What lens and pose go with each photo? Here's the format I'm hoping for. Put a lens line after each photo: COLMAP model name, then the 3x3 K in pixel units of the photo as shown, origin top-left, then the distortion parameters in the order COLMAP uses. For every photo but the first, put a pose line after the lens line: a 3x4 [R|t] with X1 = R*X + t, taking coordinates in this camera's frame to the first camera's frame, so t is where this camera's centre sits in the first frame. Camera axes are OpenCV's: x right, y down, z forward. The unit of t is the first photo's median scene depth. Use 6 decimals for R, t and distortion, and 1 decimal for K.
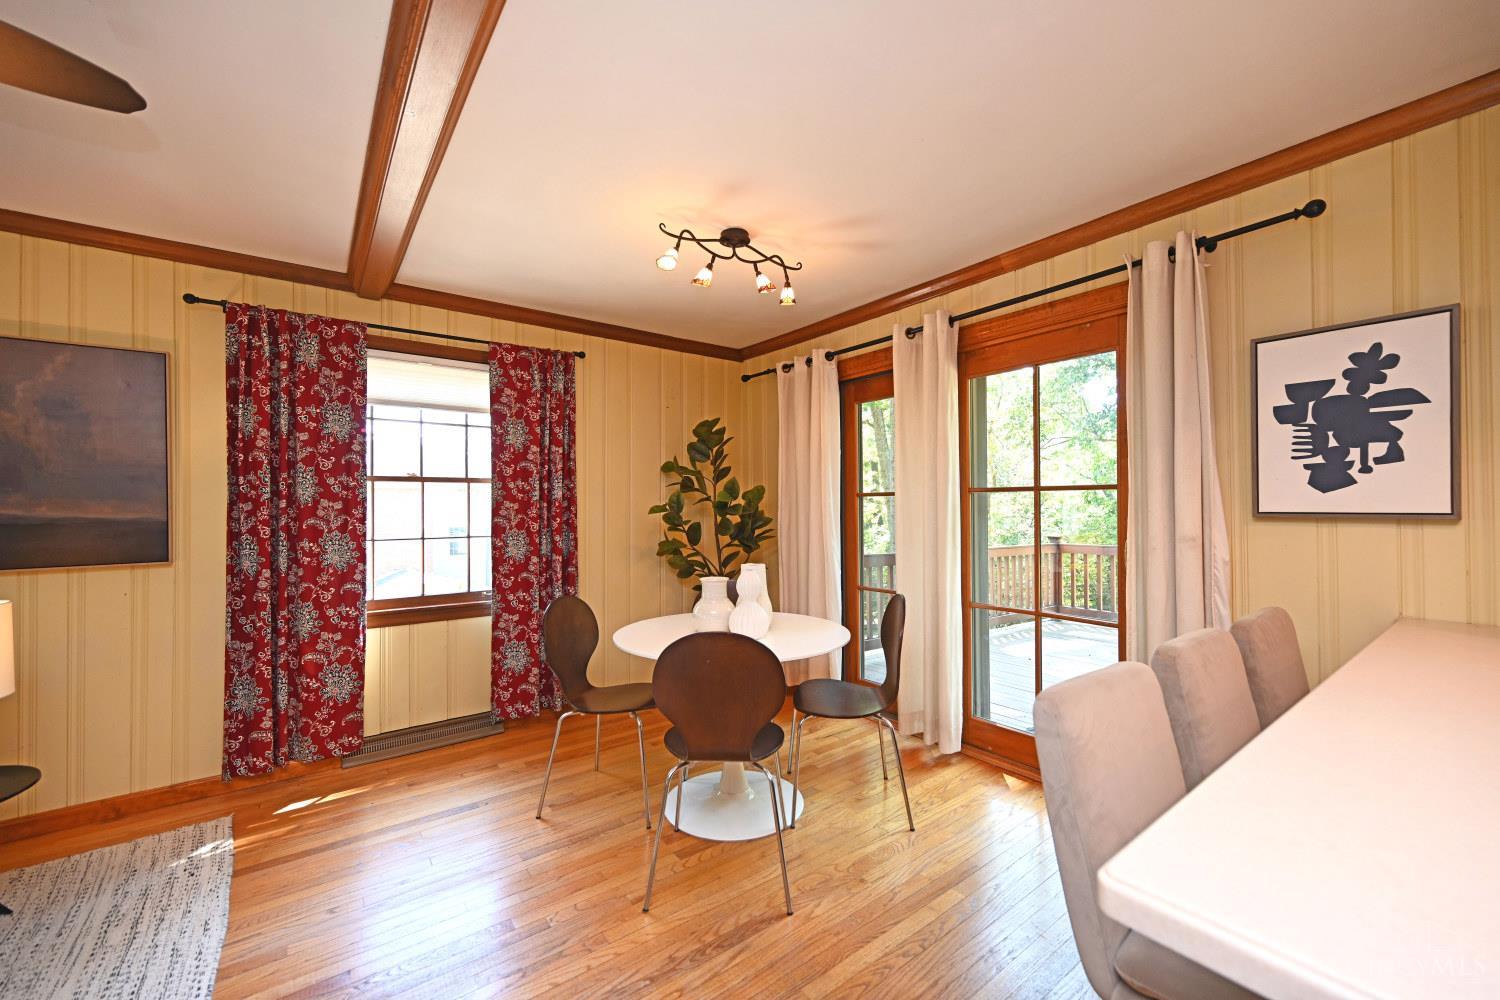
lens RADIAL K [[588.0, 0, 752.9], [0, 588.0, 505.4], [0, 0, 1]] dist [-0.000774, -0.000054]
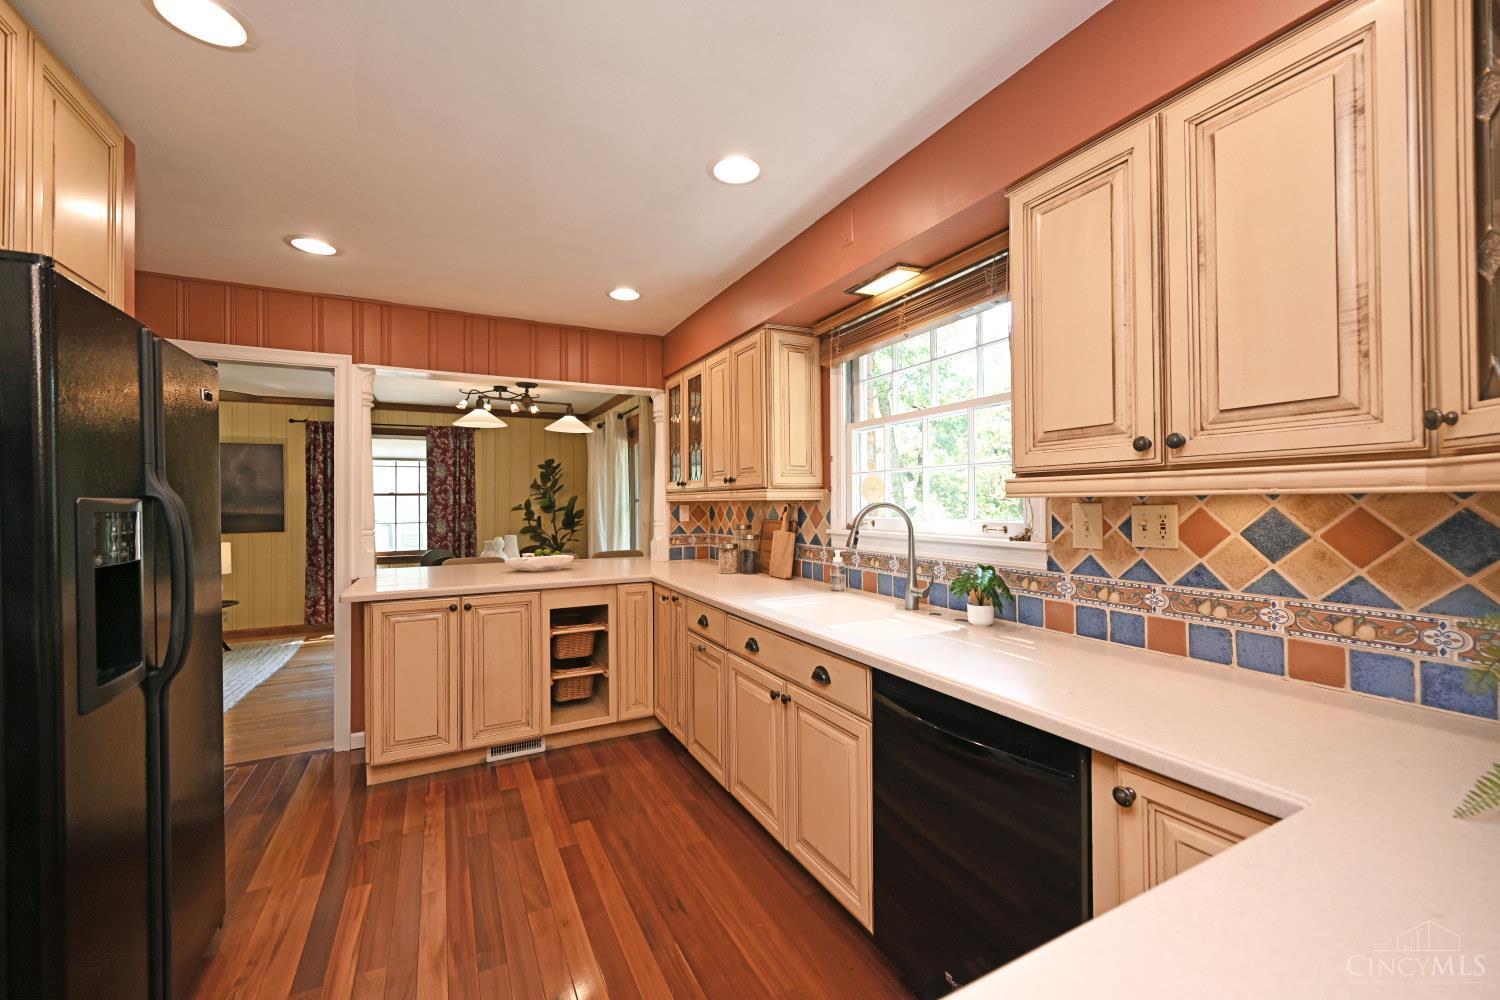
lens RADIAL K [[593.5, 0, 750.0], [0, 593.5, 500.0], [0, 0, 1]] dist [0.001031, 0.000035]
pose [[0.985260, -0.000035, -0.171062, 1.006776], [0.000575, 0.999995, 0.003109, -0.030418], [0.171061, -0.003162, 0.985255, -0.826733]]
